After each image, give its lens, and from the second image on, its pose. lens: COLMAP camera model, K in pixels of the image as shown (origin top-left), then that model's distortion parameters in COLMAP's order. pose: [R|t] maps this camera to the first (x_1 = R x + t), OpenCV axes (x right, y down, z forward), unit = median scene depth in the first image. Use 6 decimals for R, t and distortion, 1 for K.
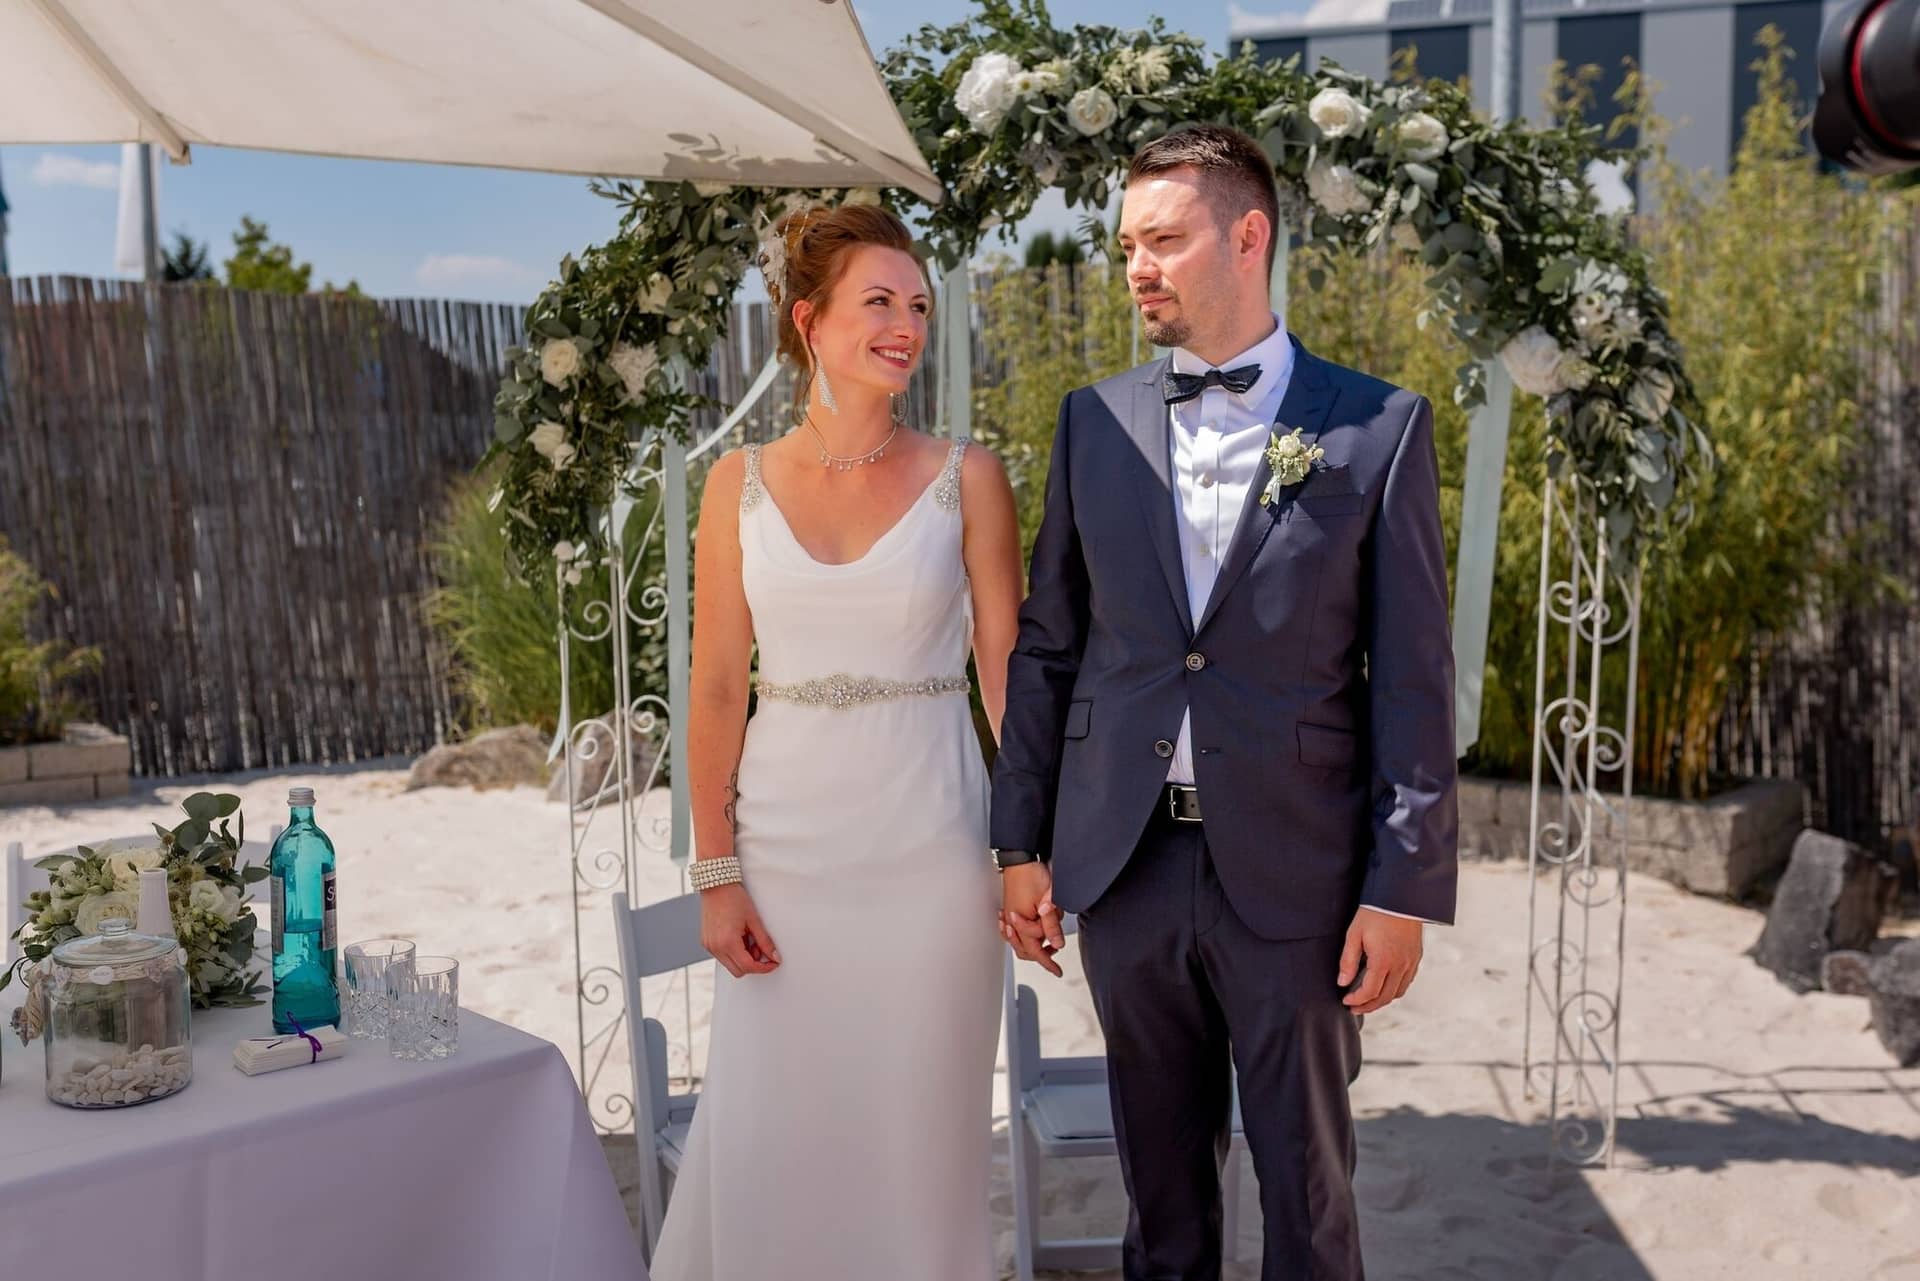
lens RADIAL K [[1823.6, 0, 960.0], [0, 1823.6, 640.5], [0, 0, 1]] dist [-0.008800, 0.002355]
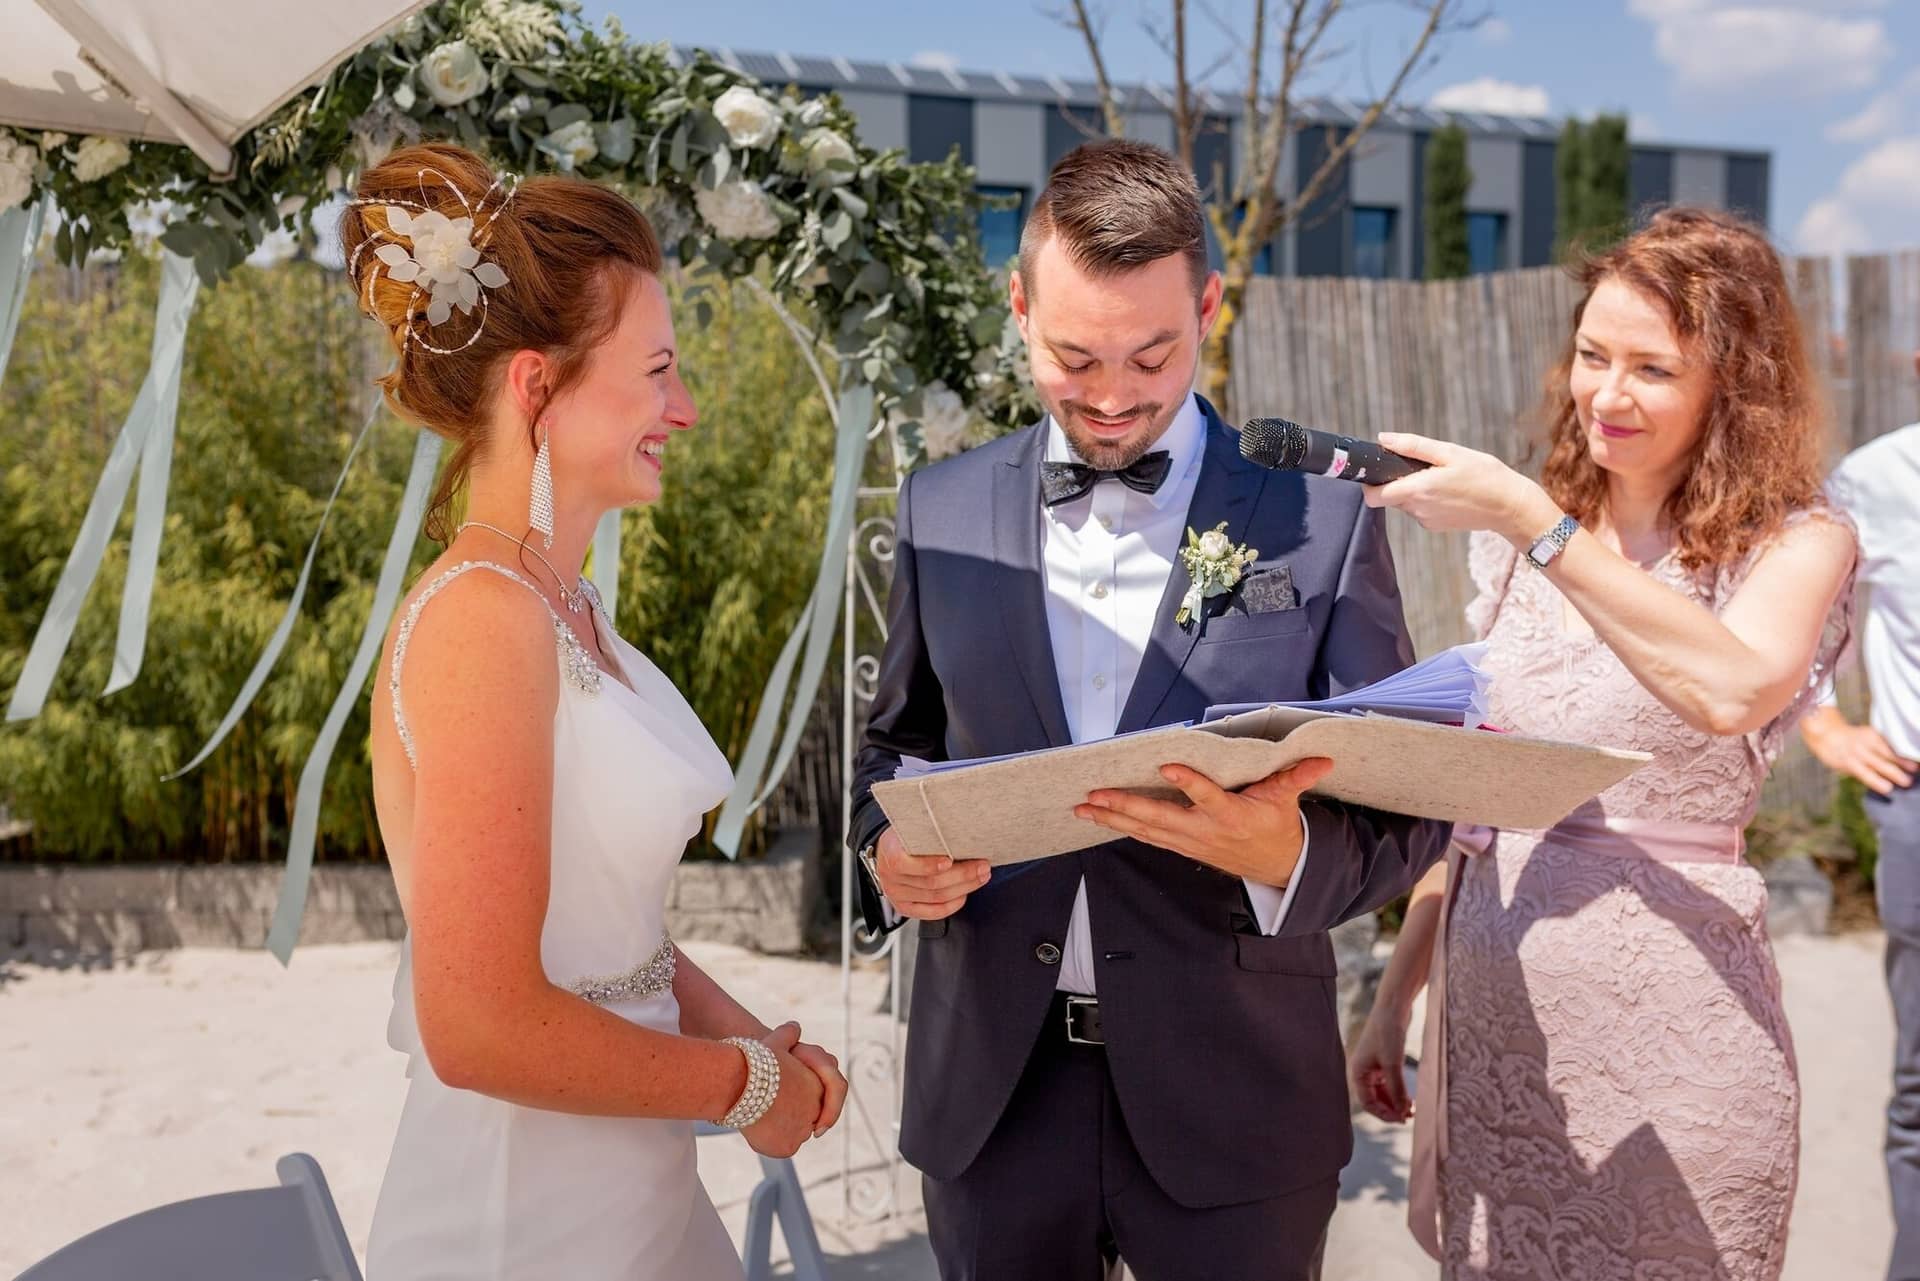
lens RADIAL K [[1866.6, 0, 955.3], [0, 1866.6, 642.1], [0, 0, 1]] dist [0.007610, -0.008039]
pose [[0.774928, -0.048749, 0.630166, -0.264490], [0.062748, 0.998029, 0.000043, -0.041929], [-0.628927, 0.039508, 0.776460, 0.275176]]
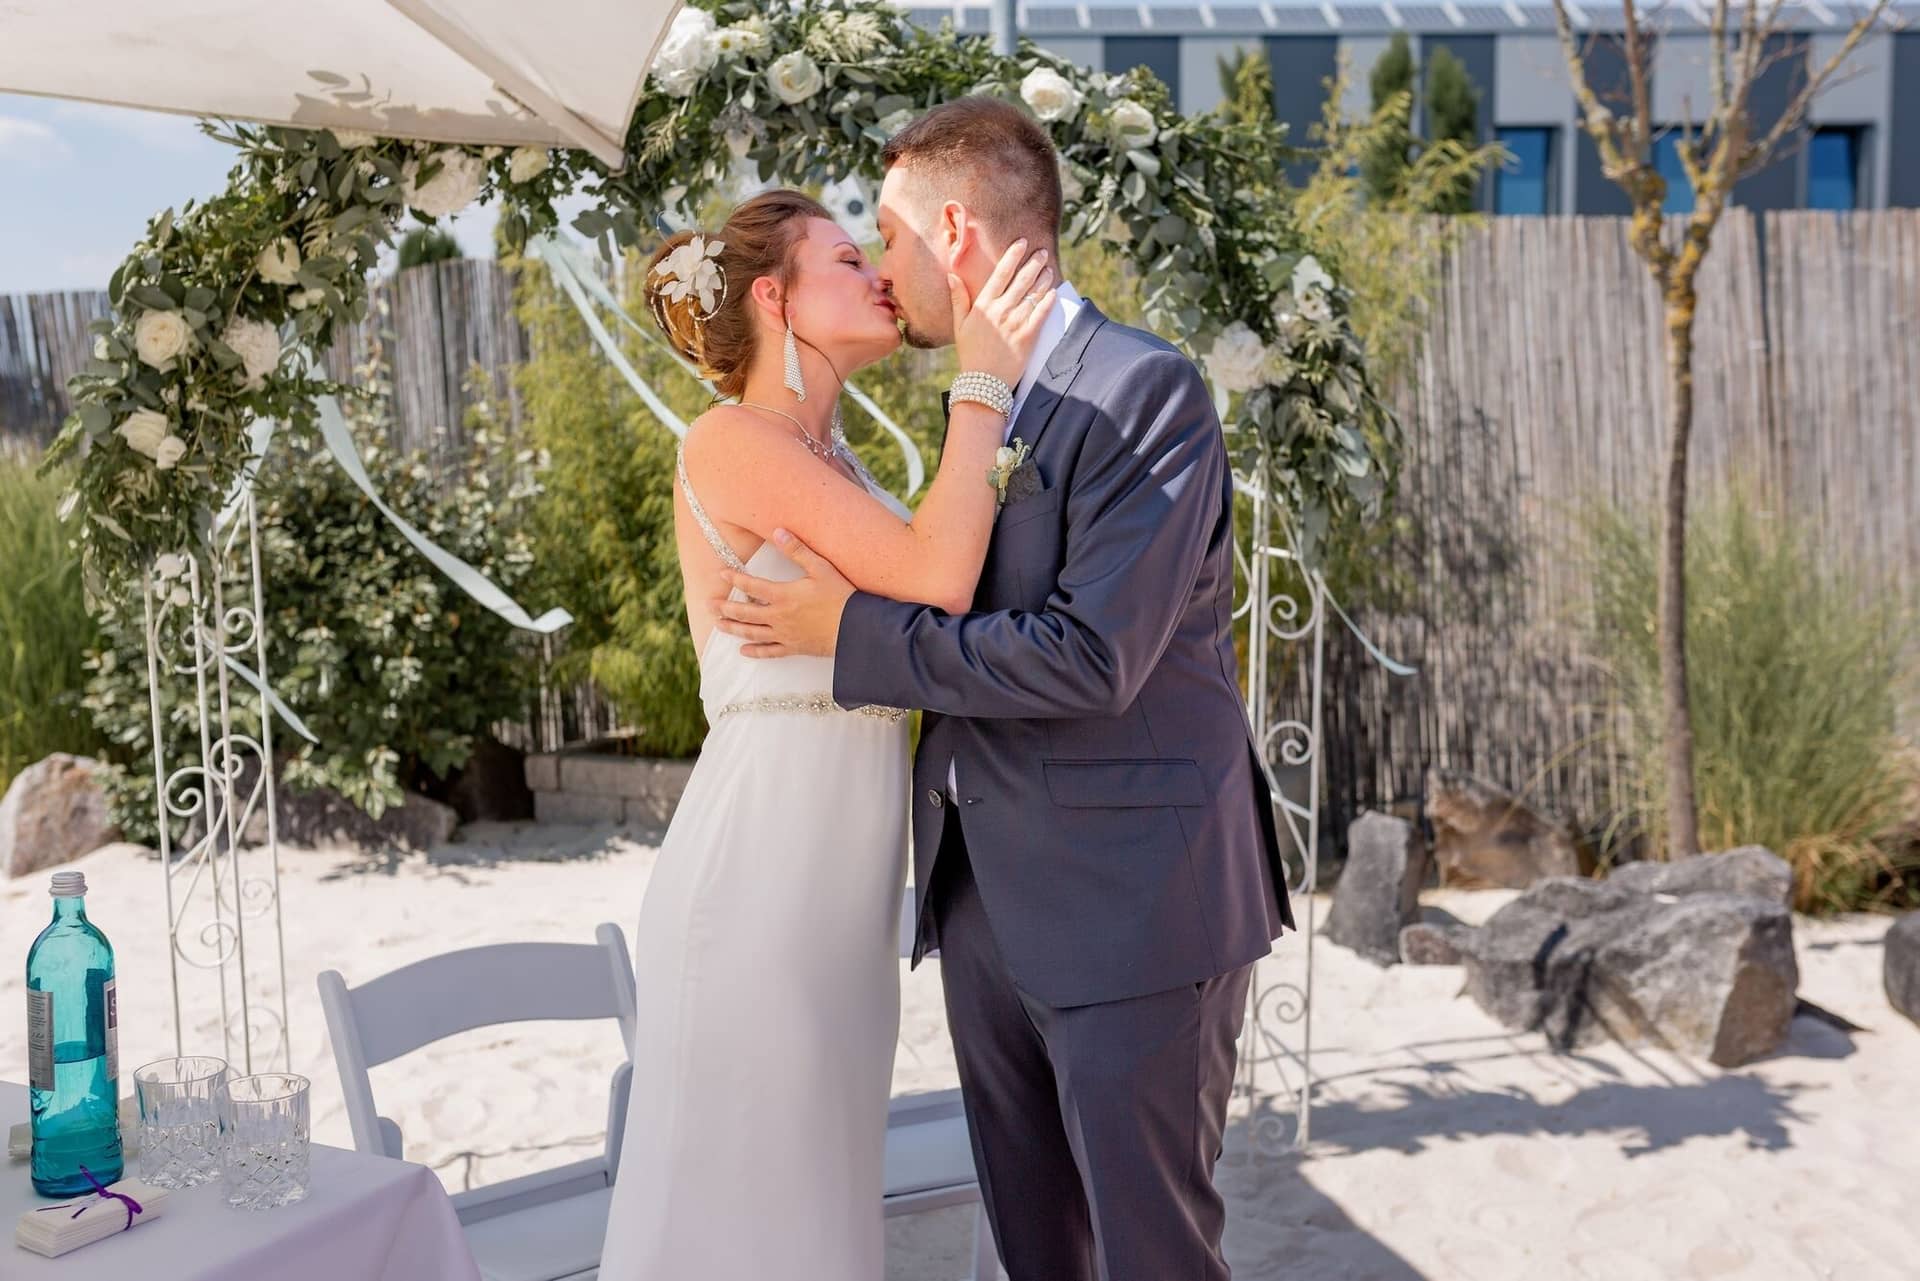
lens RADIAL K [[1866.6, 0, 955.3], [0, 1866.6, 642.1], [0, 0, 1]] dist [0.007610, -0.008039]
pose [[0.946321, -0.031798, 0.321660, -0.162597], [0.033700, 0.999432, -0.000344, -0.002134], [-0.321467, 0.011165, 0.946855, 0.082853]]
